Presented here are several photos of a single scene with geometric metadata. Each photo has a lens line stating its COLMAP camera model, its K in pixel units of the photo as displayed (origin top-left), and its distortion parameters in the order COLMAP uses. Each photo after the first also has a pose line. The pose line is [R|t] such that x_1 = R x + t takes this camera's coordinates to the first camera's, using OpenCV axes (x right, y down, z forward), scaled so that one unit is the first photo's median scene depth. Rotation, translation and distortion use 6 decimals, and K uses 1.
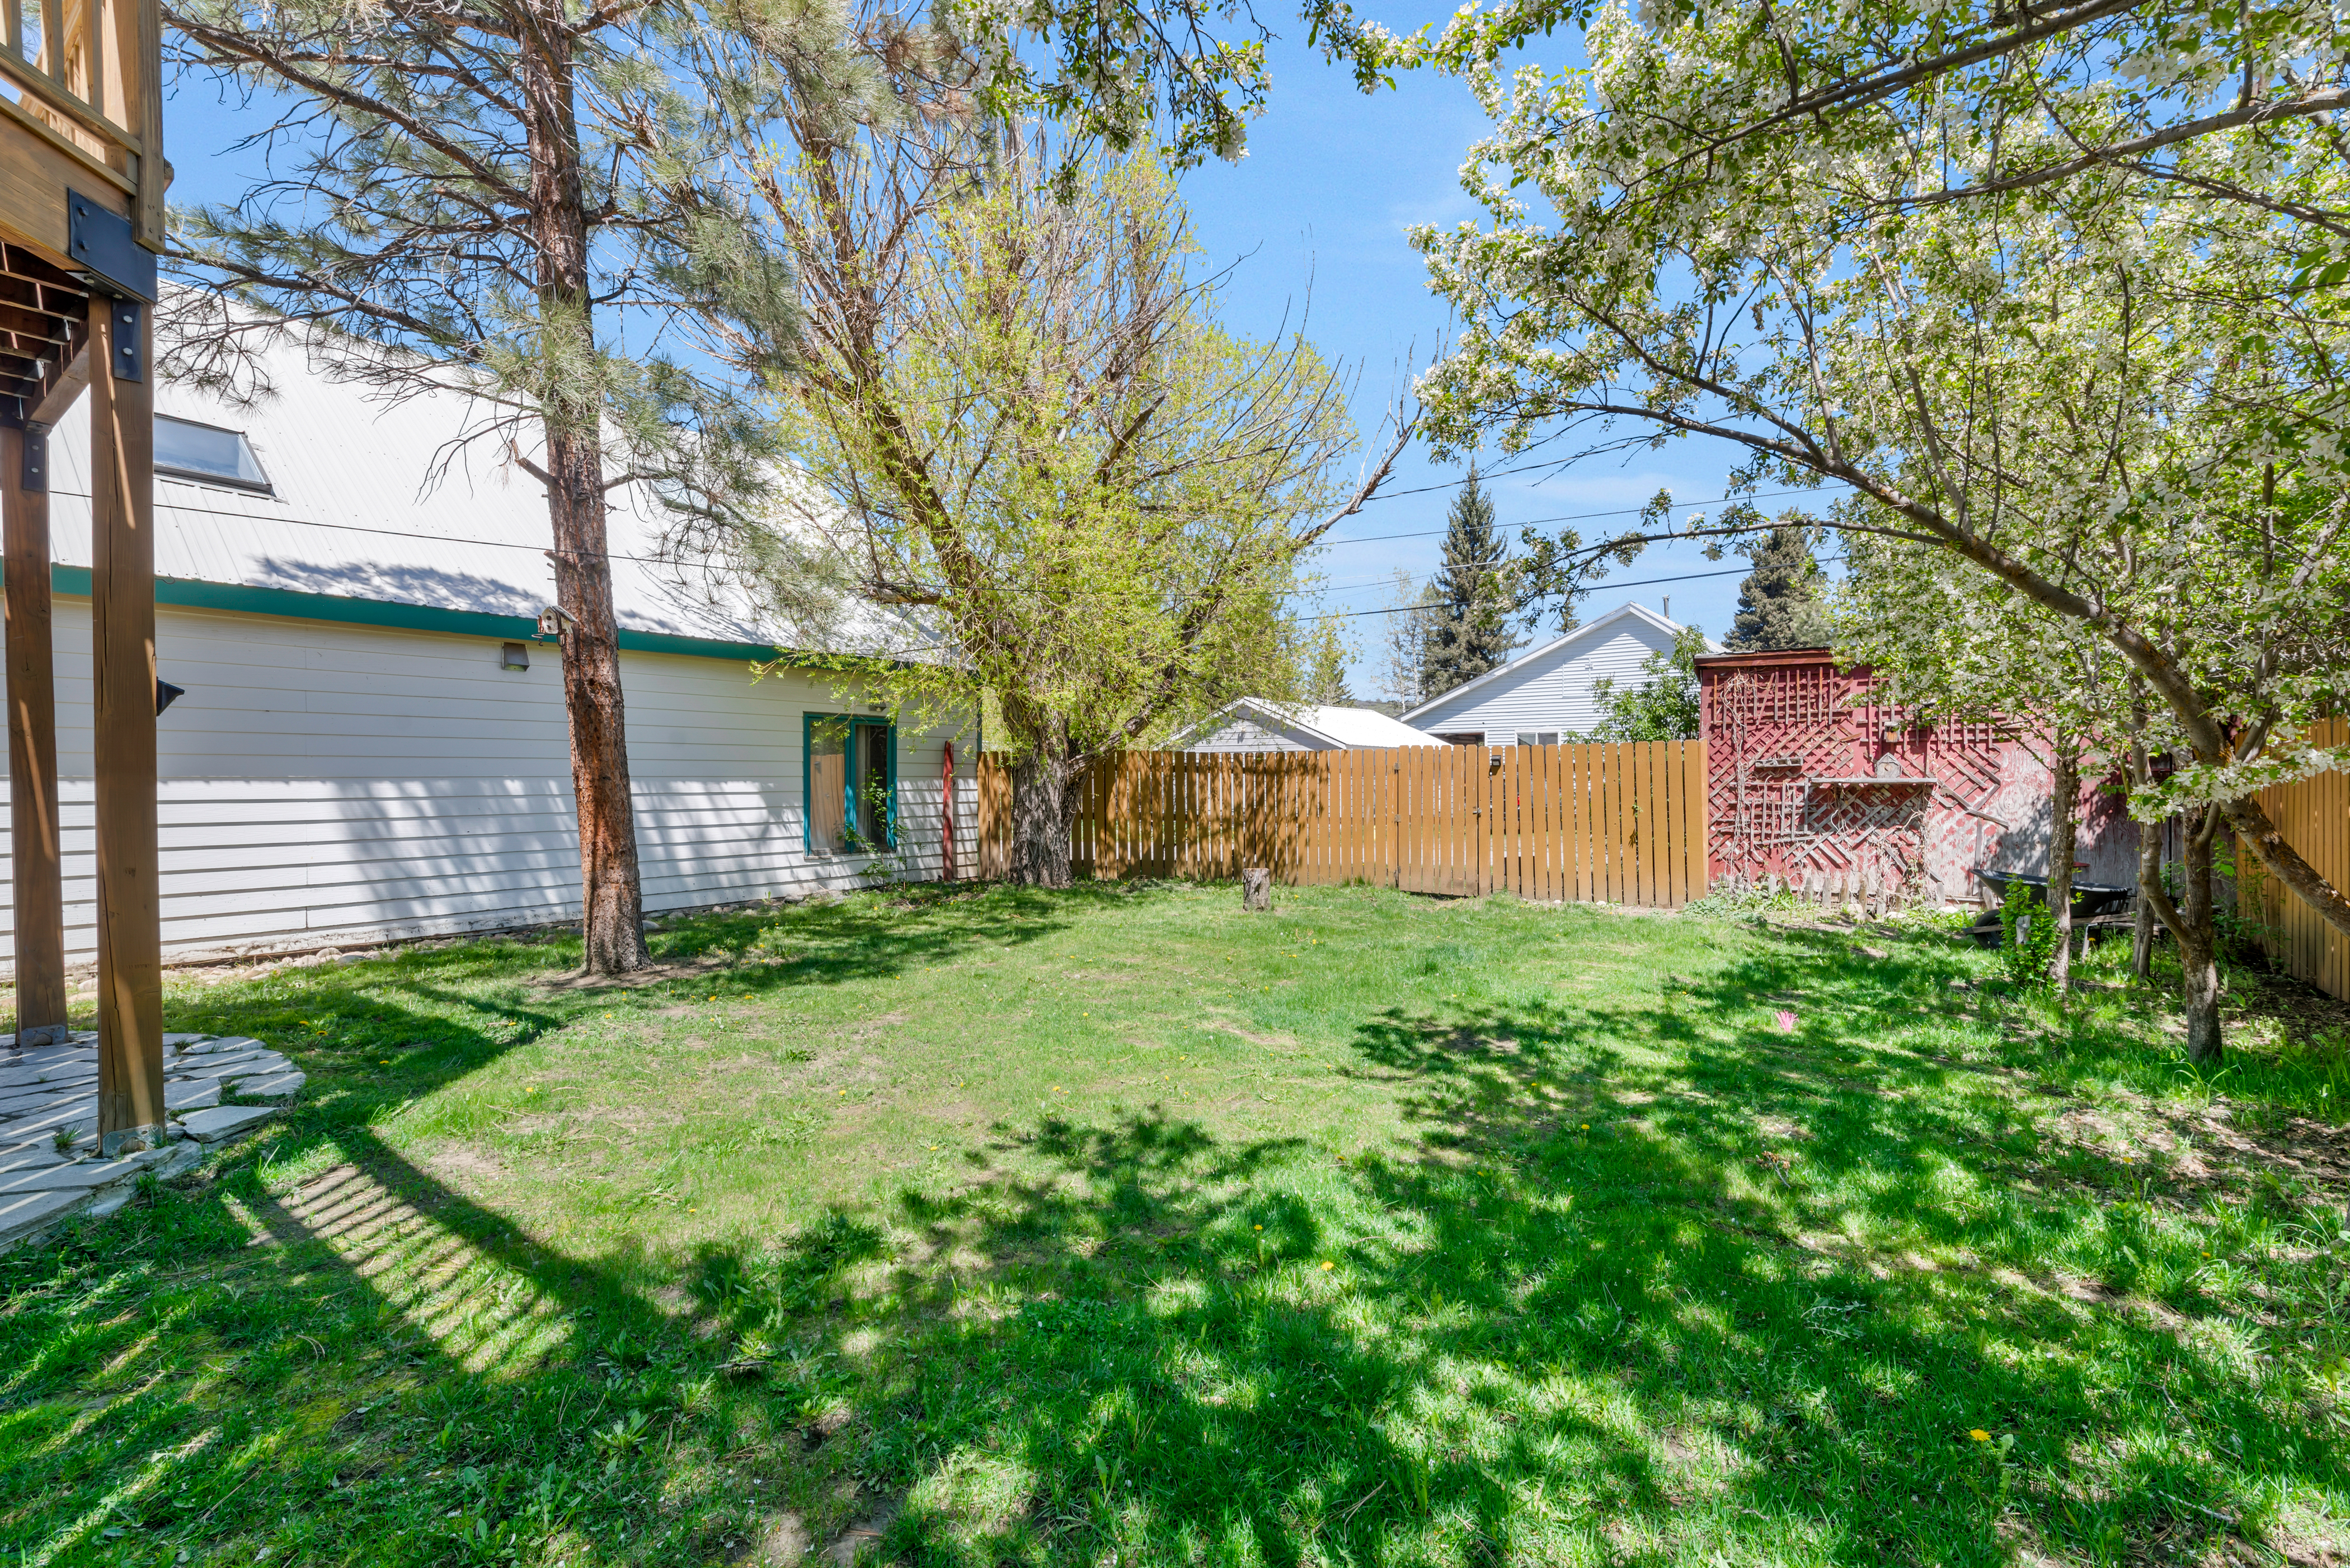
lens RADIAL K [[1008.0, 0, 1187.6], [0, 1008.0, 785.2], [0, 0, 1]] dist [0.000459, 0.000451]
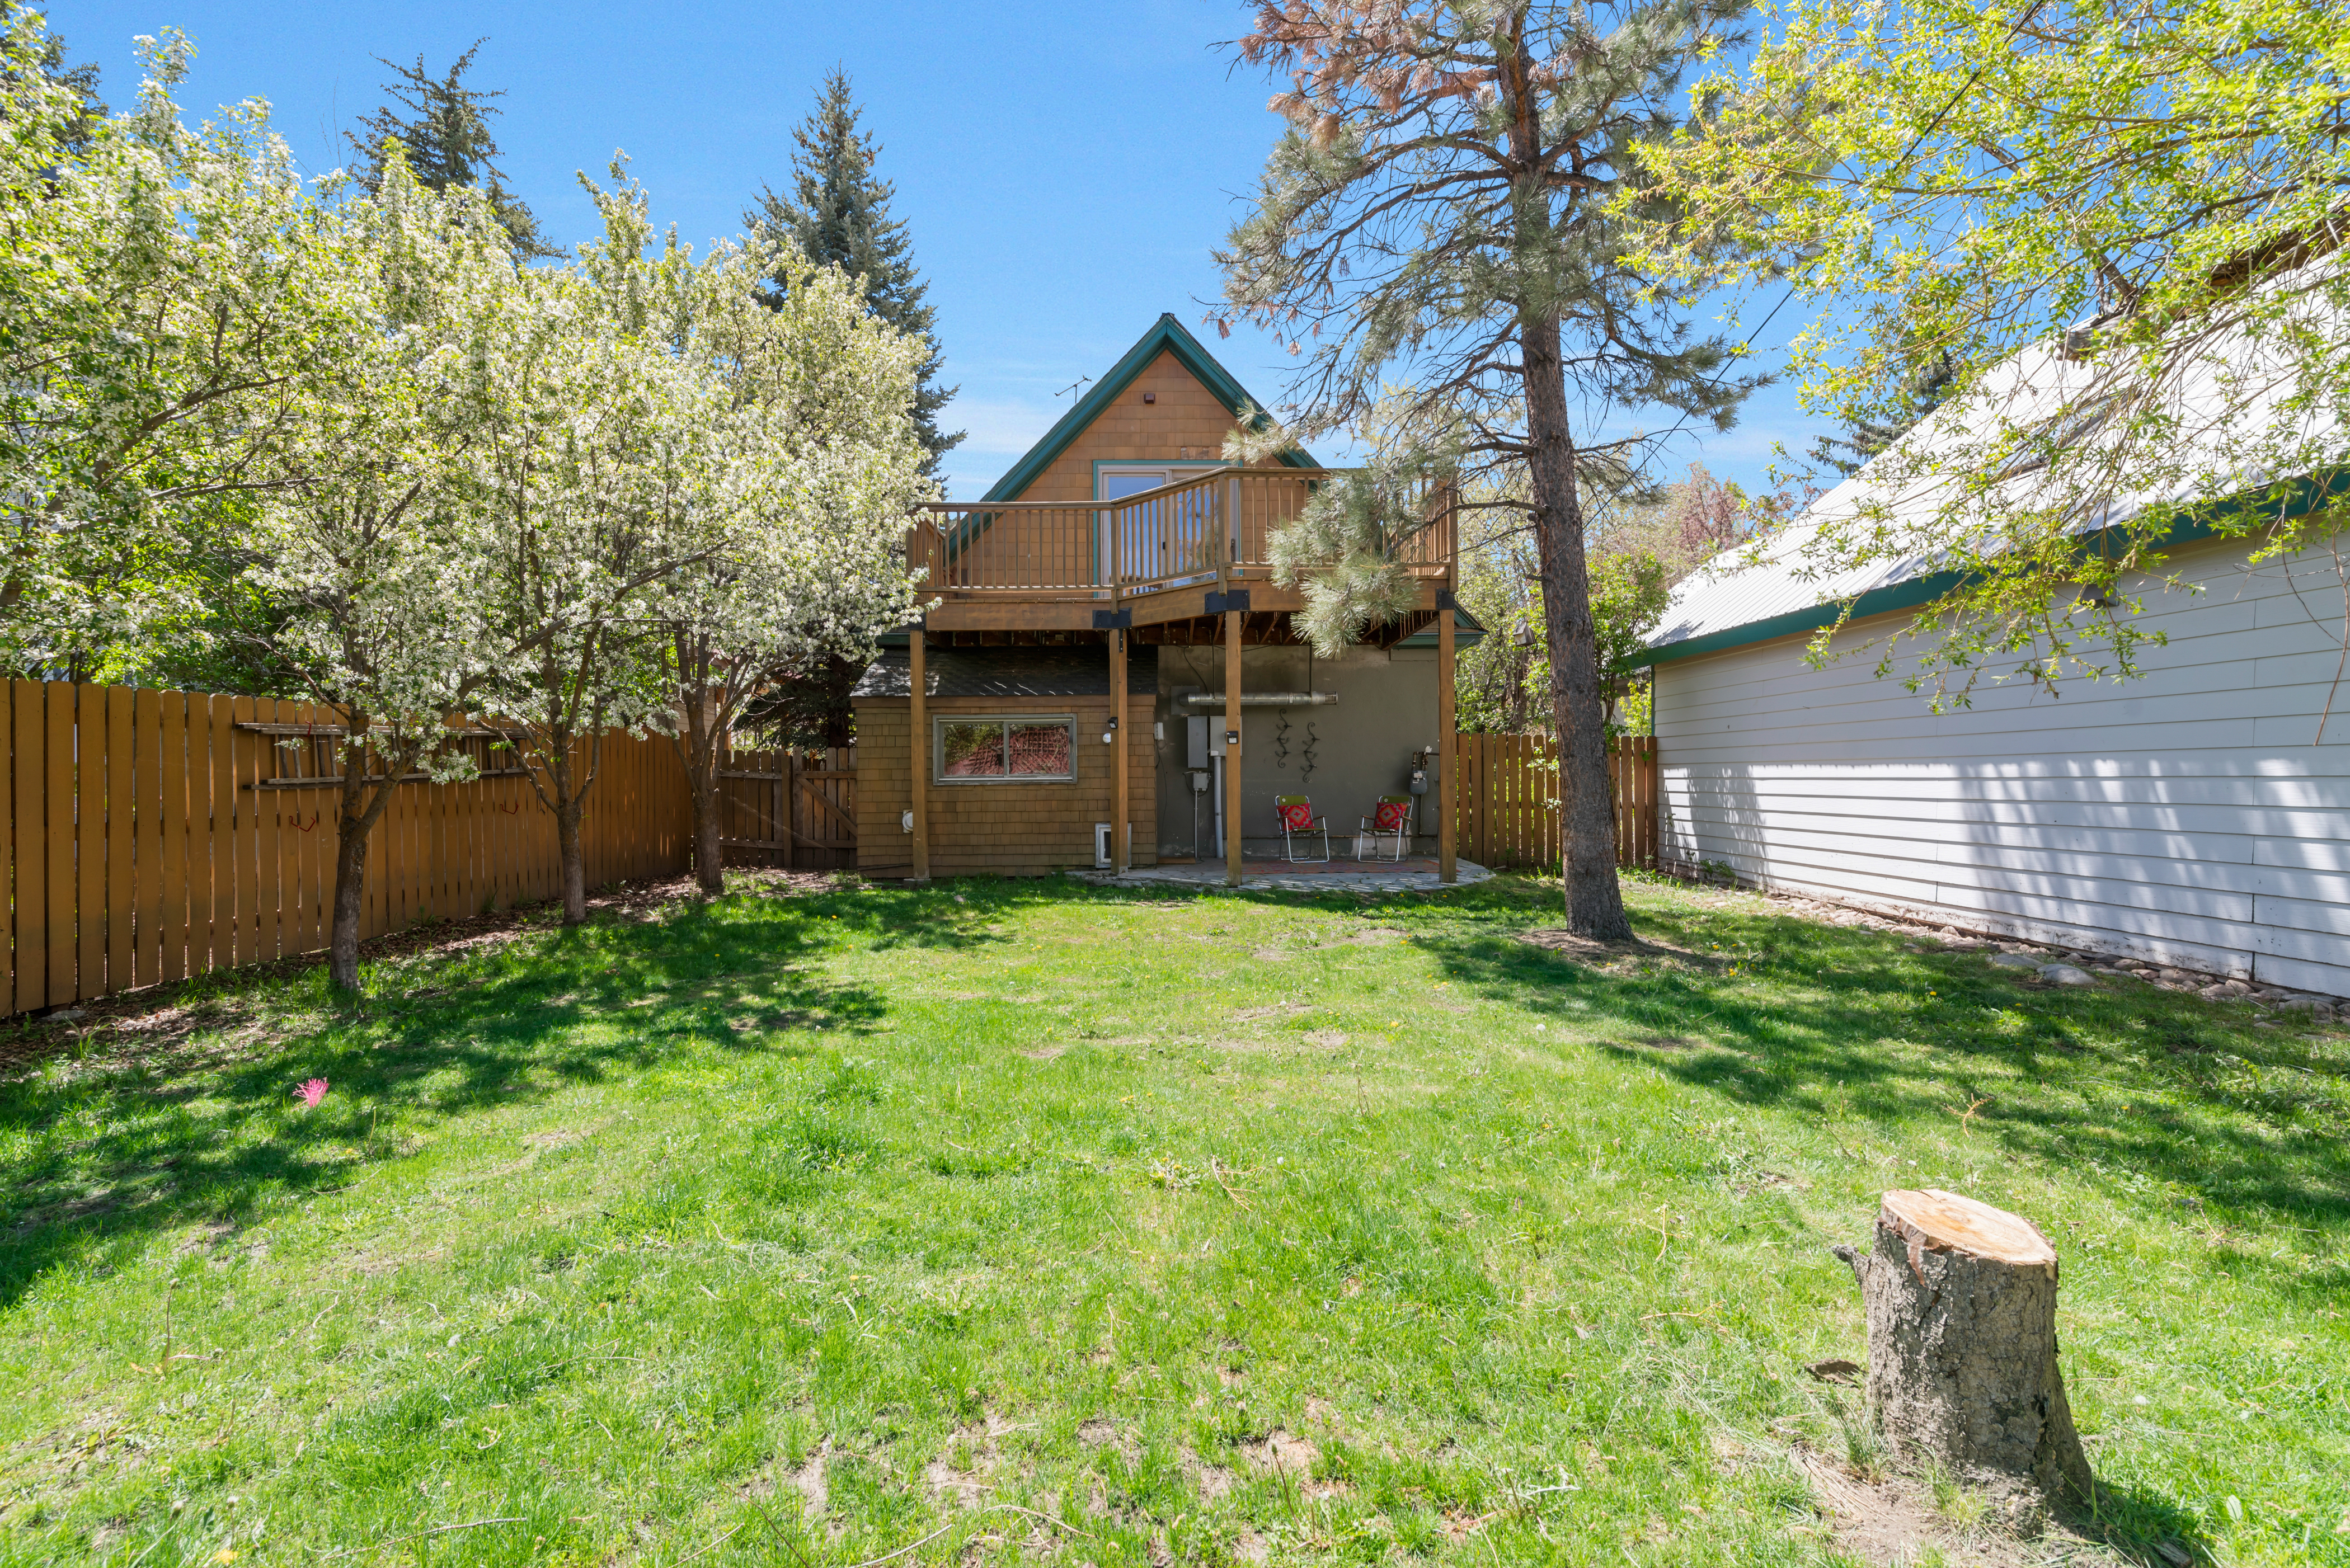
lens RADIAL K [[1008.0, 0, 1182.6], [0, 1008.0, 782.4], [0, 0, 1]] dist [0.000459, 0.000451]
pose [[-0.799382, 0.007457, -0.600777, 0.278516], [0.000642, 0.999933, 0.011557, 0.003596], [0.600823, 0.008853, -0.799333, 1.021446]]
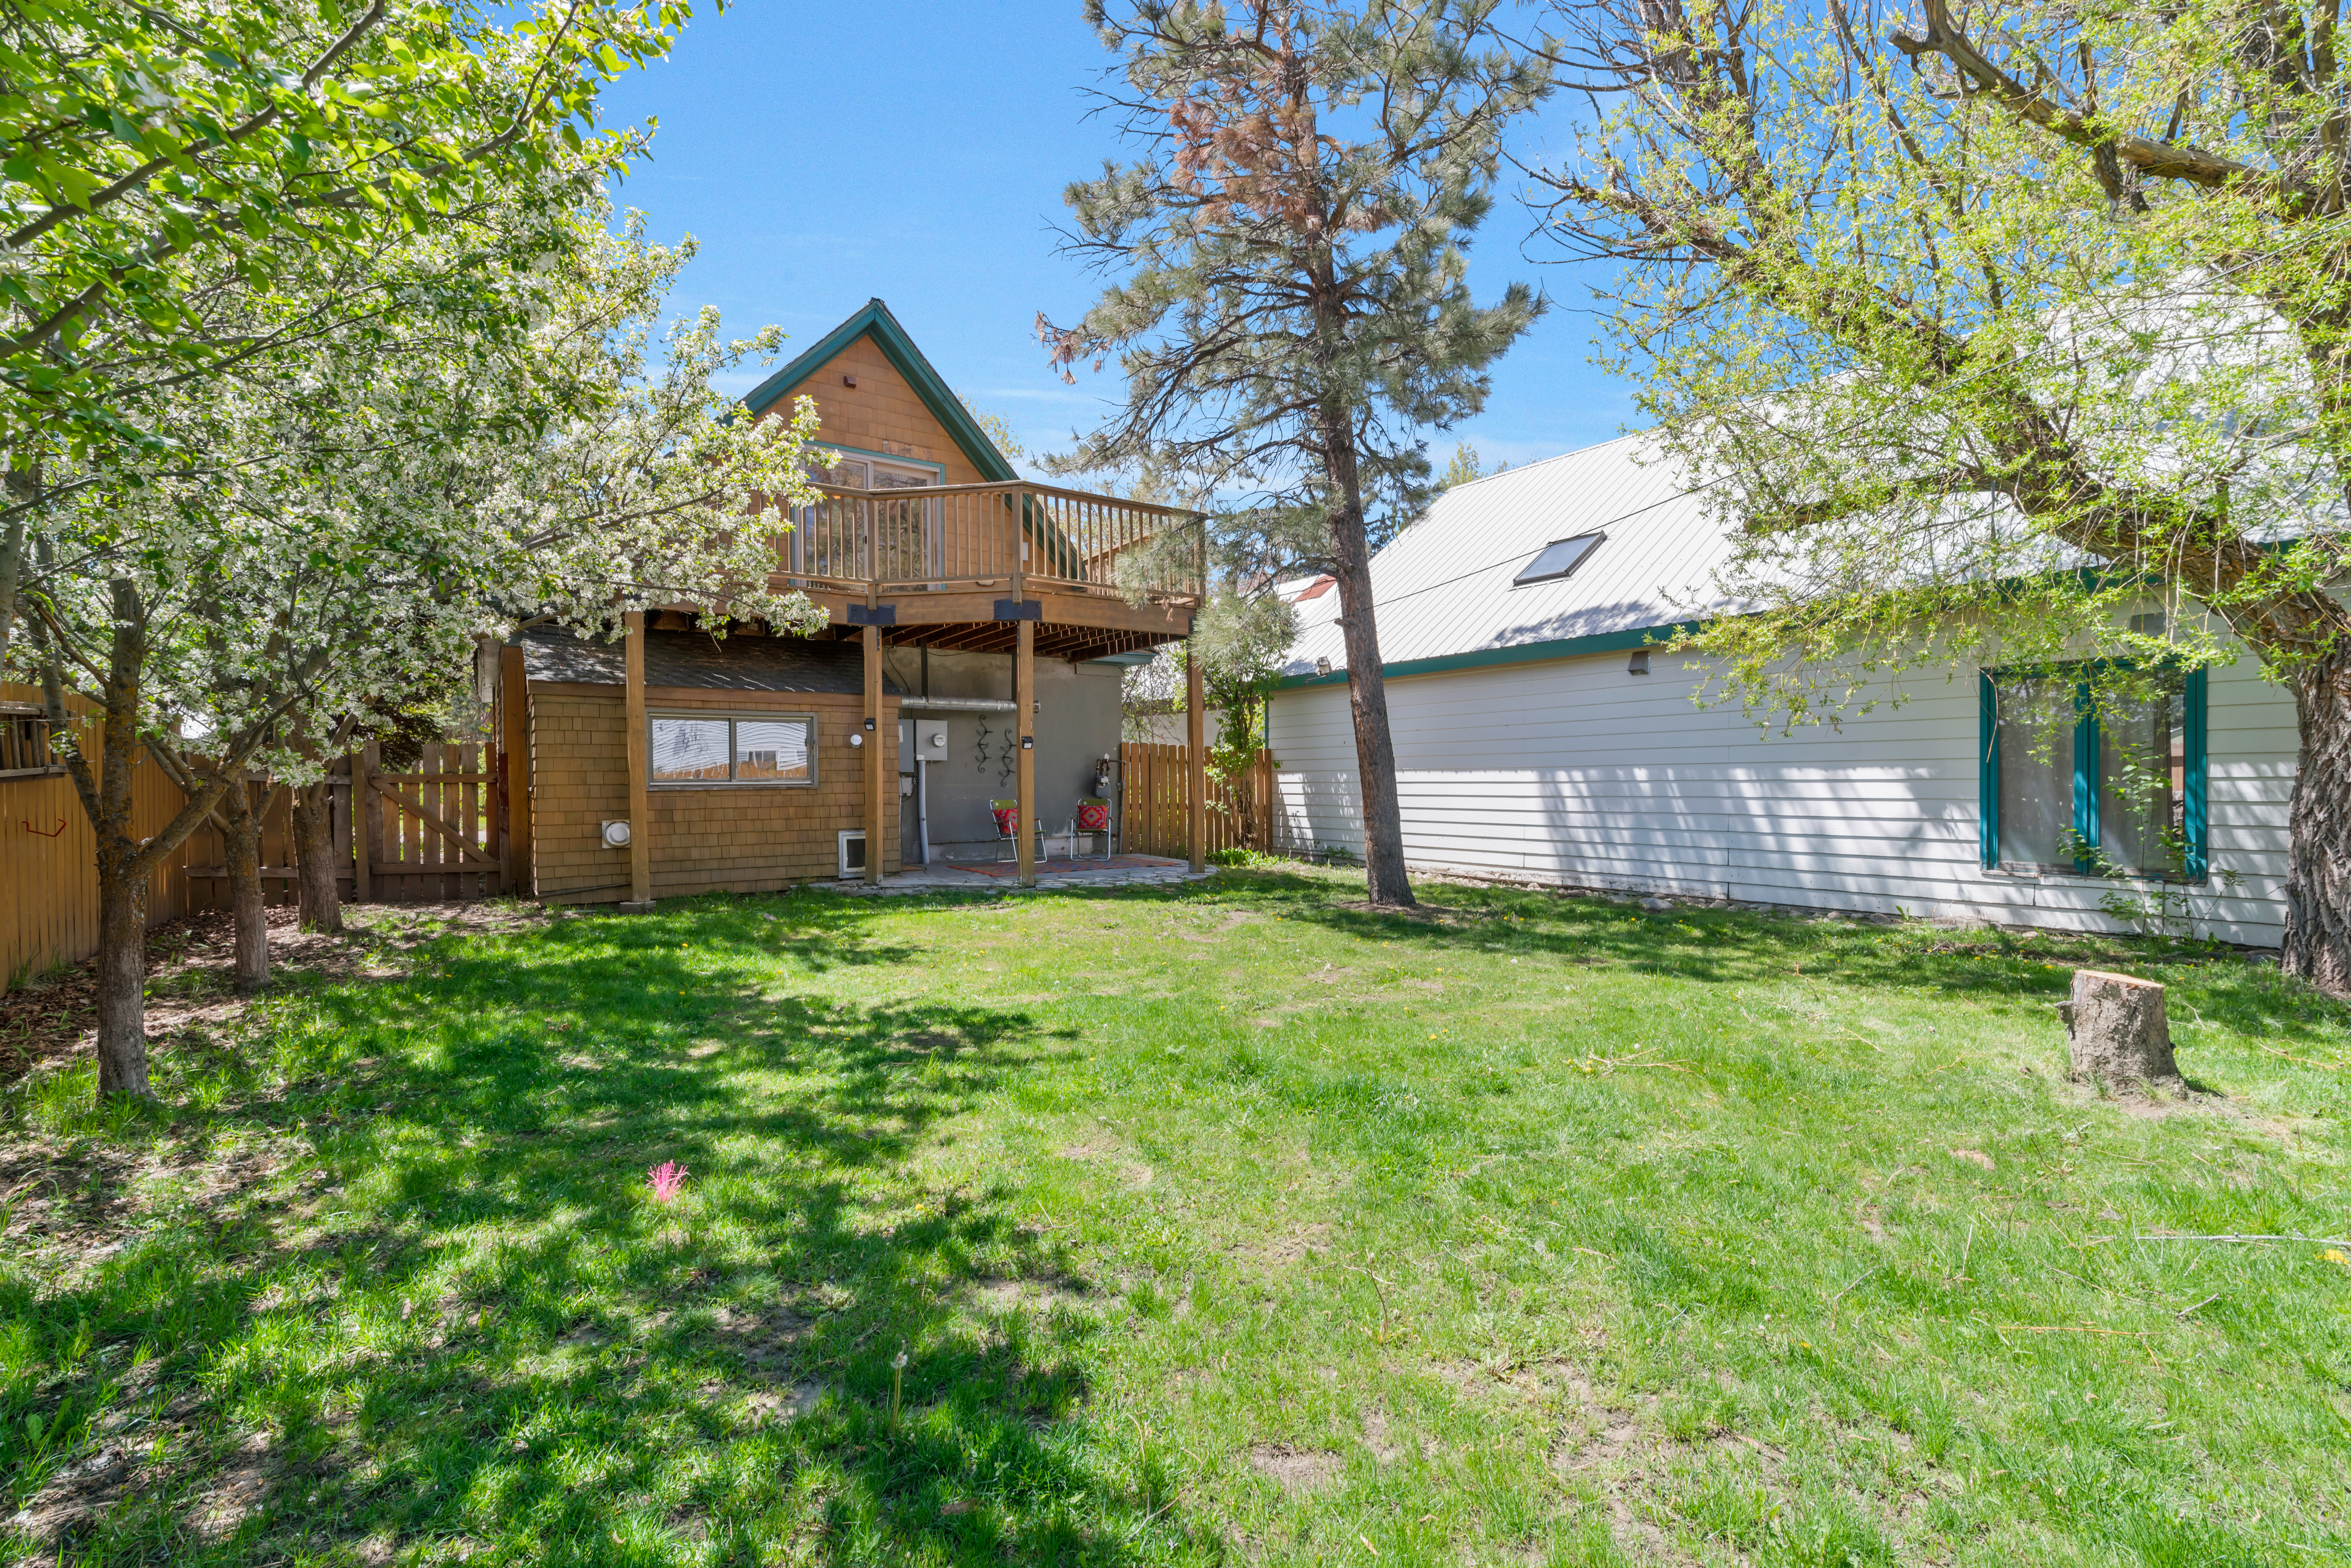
lens RADIAL K [[1008.4, 0, 1180.7], [0, 1008.4, 783.2], [0, 0, 1]] dist [0.000459, 0.000451]
pose [[-0.333606, 0.004823, -0.942700, 0.538483], [-0.001091, 0.999984, 0.005502, 0.005884], [0.942712, 0.002864, -0.333595, 0.763747]]
